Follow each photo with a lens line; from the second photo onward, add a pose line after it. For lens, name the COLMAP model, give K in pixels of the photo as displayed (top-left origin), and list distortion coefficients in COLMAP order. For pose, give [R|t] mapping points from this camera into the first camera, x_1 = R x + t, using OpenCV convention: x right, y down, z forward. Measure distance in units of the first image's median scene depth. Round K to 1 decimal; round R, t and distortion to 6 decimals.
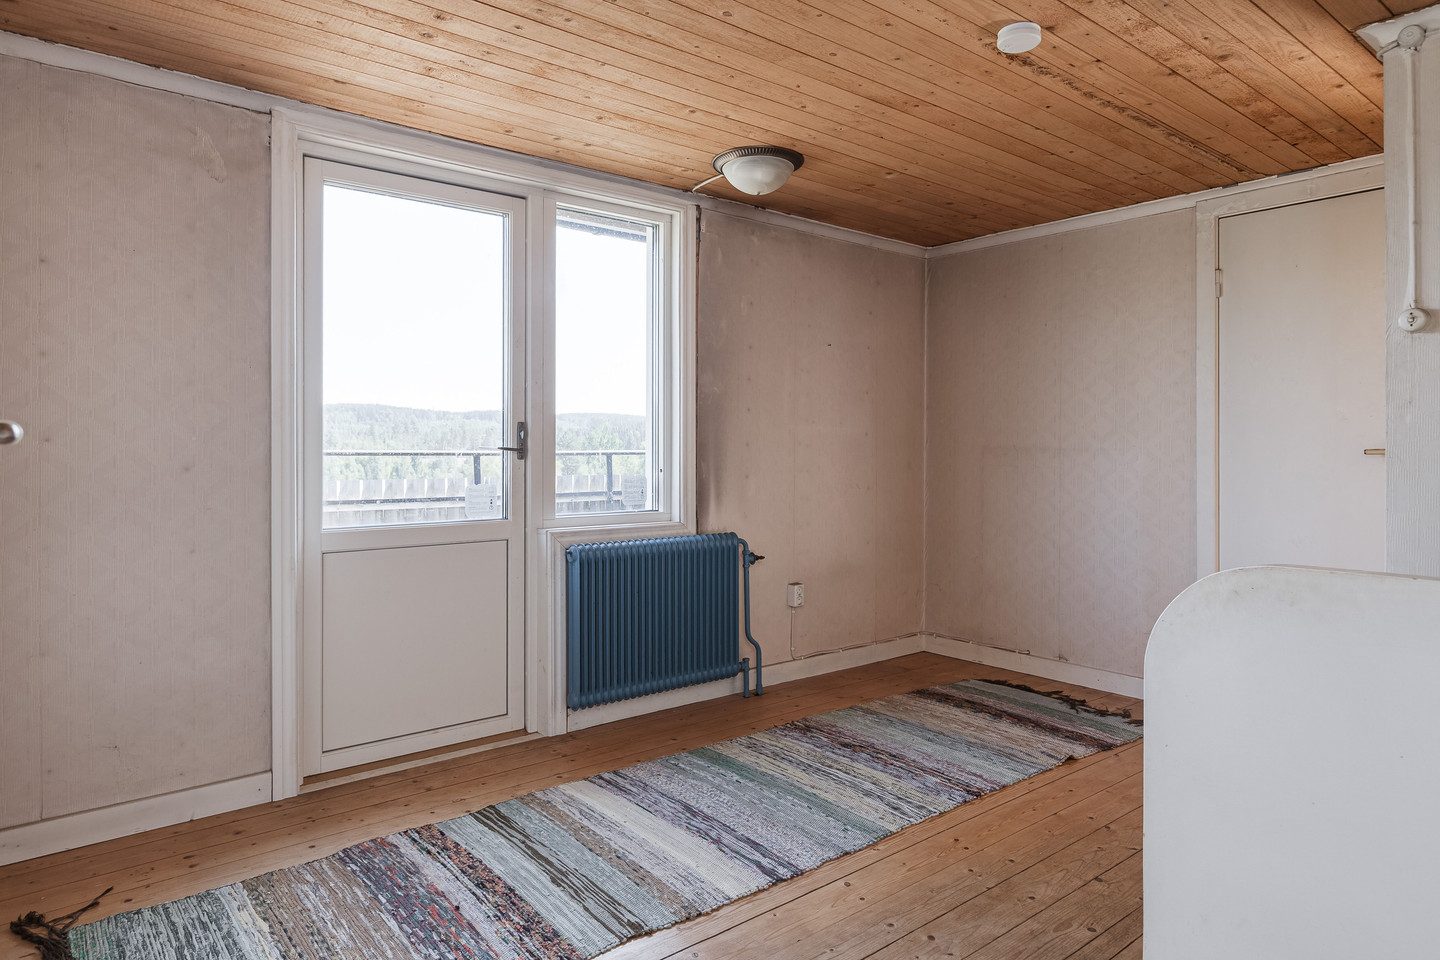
lens RADIAL K [[880.3, 0, 707.2], [0, 880.3, 452.5], [0, 0, 1]] dist [0.017168, -0.000462]
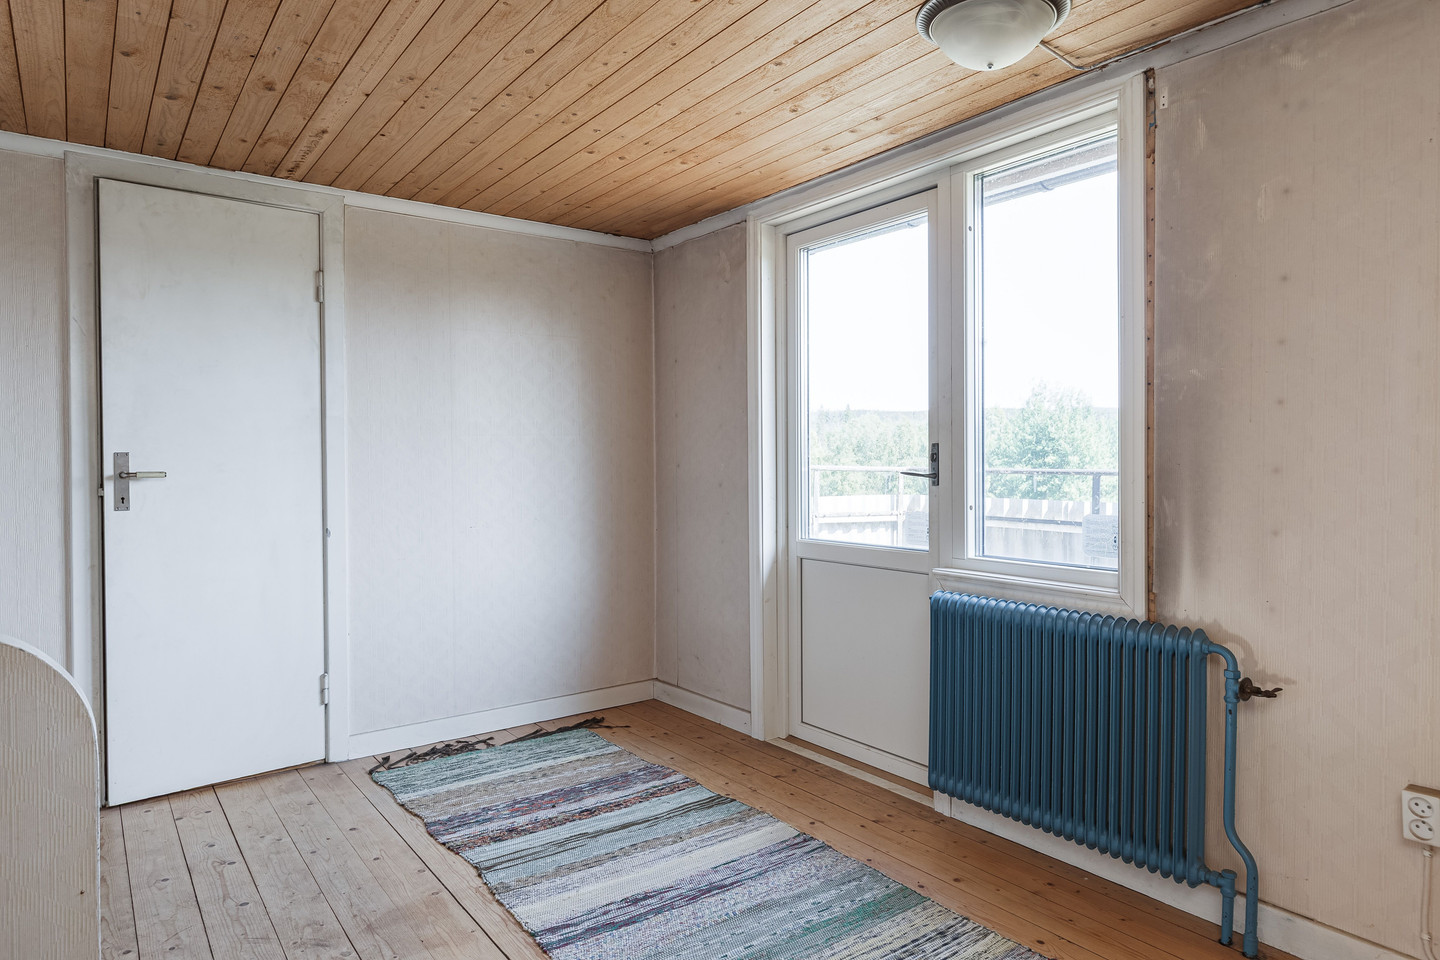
lens RADIAL K [[880.3, 0, 732.5], [0, 880.3, 474.0], [0, 0, 1]] dist [0.017168, -0.000462]
pose [[-0.031004, 0.016456, -0.999384, 0.781512], [0.000970, 0.999864, 0.016434, -0.021345], [0.999519, -0.000460, -0.031016, 0.954271]]
